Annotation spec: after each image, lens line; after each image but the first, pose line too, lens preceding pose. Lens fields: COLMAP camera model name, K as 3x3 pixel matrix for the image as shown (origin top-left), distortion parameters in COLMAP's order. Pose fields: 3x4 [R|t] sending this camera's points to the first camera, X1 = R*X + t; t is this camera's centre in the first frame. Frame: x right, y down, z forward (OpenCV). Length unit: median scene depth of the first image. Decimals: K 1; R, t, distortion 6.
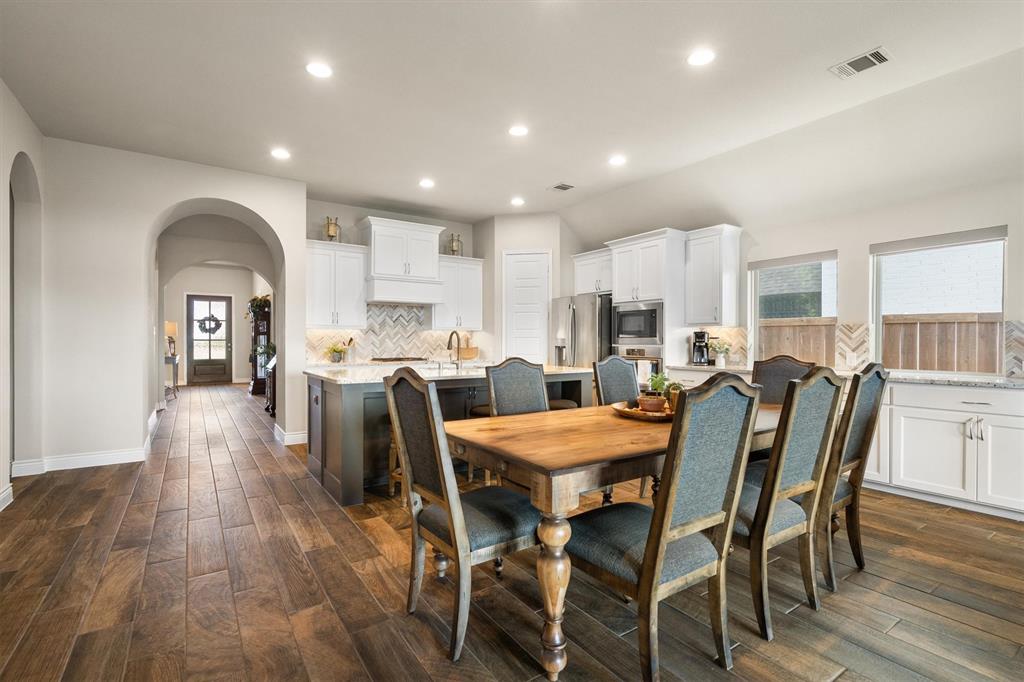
lens RADIAL K [[472.2, 0, 515.0], [0, 472.2, 343.7], [0, 0, 1]] dist [0.001504, 0.000294]
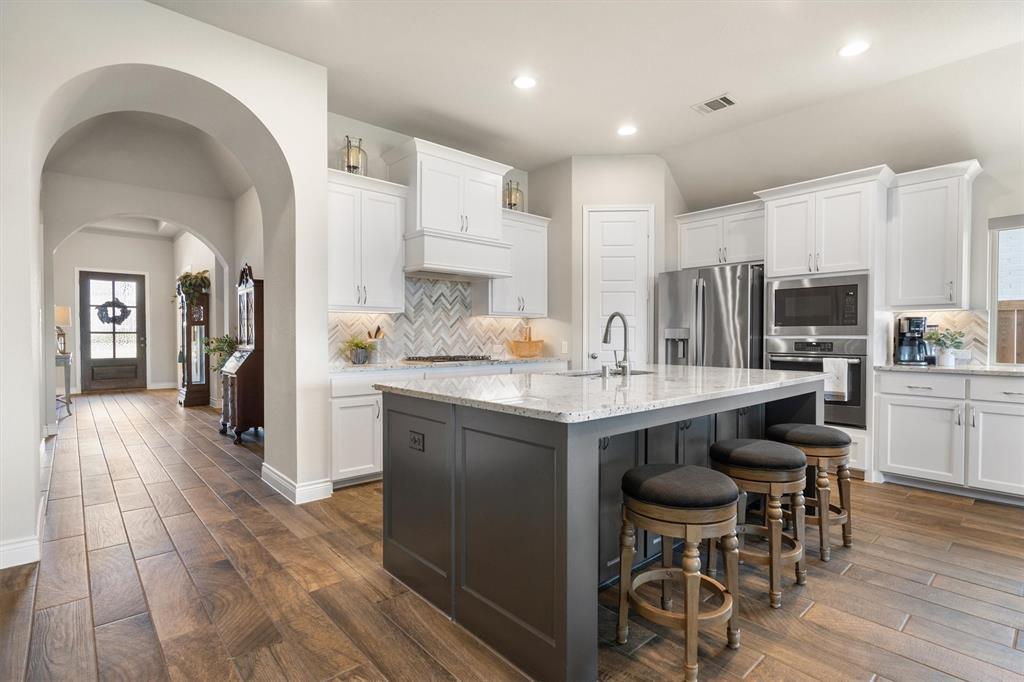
lens RADIAL K [[492.2, 0, 515.9], [0, 492.2, 344.2], [0, 0, 1]] dist [0.000387, -0.000060]
pose [[0.990935, -0.002837, 0.134315, -0.237209], [0.001278, 0.999931, 0.011688, 0.004654], [-0.134339, -0.011411, 0.990870, 0.280573]]
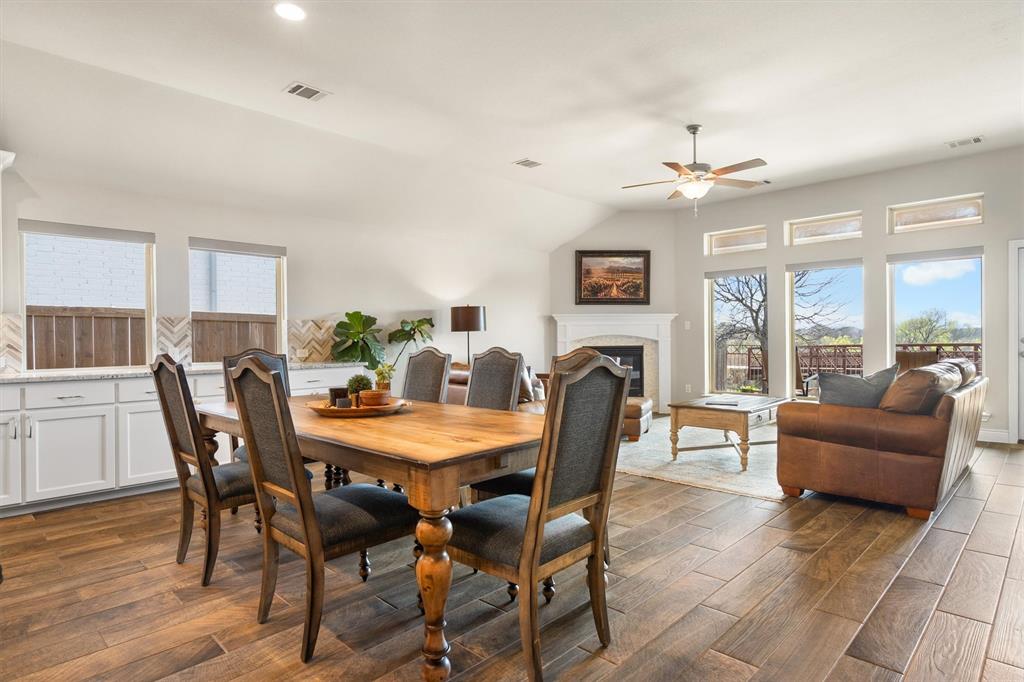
lens RADIAL K [[540.6, 0, 515.4], [0, 540.6, 339.6], [0, 0, 1]] dist [0.000298, 0.000182]
pose [[-0.187145, -0.003153, 0.982327, -0.307109], [0.011659, 0.999917, 0.005430, 0.003331], [-0.982263, 0.012470, -0.187093, 0.350531]]
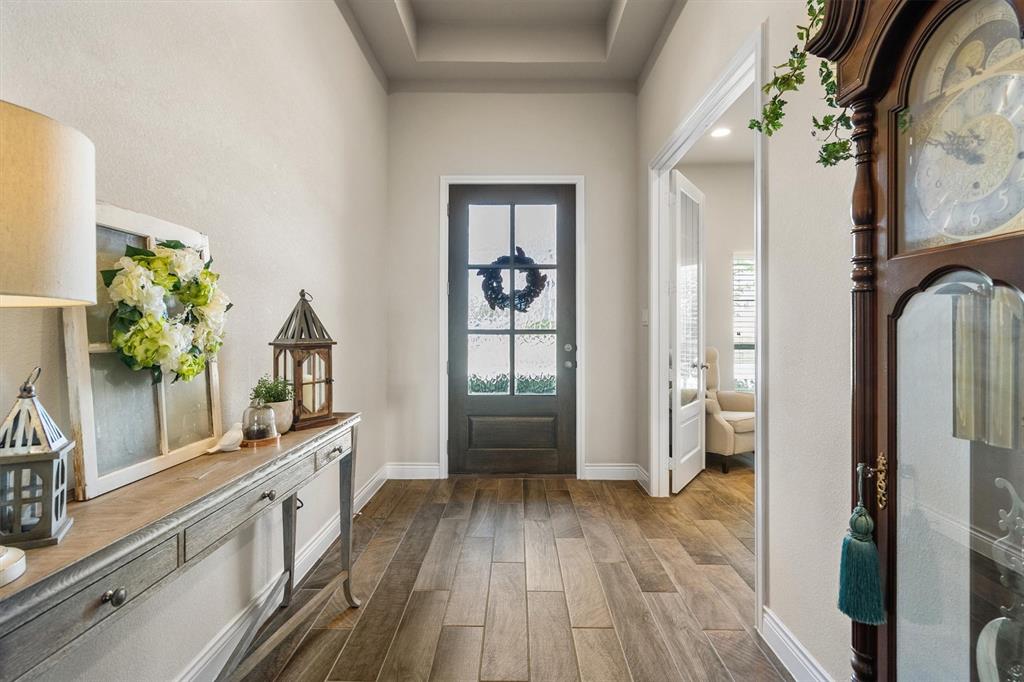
lens RADIAL K [[540.6, 0, 515.4], [0, 540.6, 339.6], [0, 0, 1]] dist [0.000298, 0.000182]
pose [[0.823092, 0.000729, -0.567908, -0.887181], [-0.001124, 0.999999, -0.000345, -0.005402], [0.567907, 0.000922, 0.823092, 1.419013]]
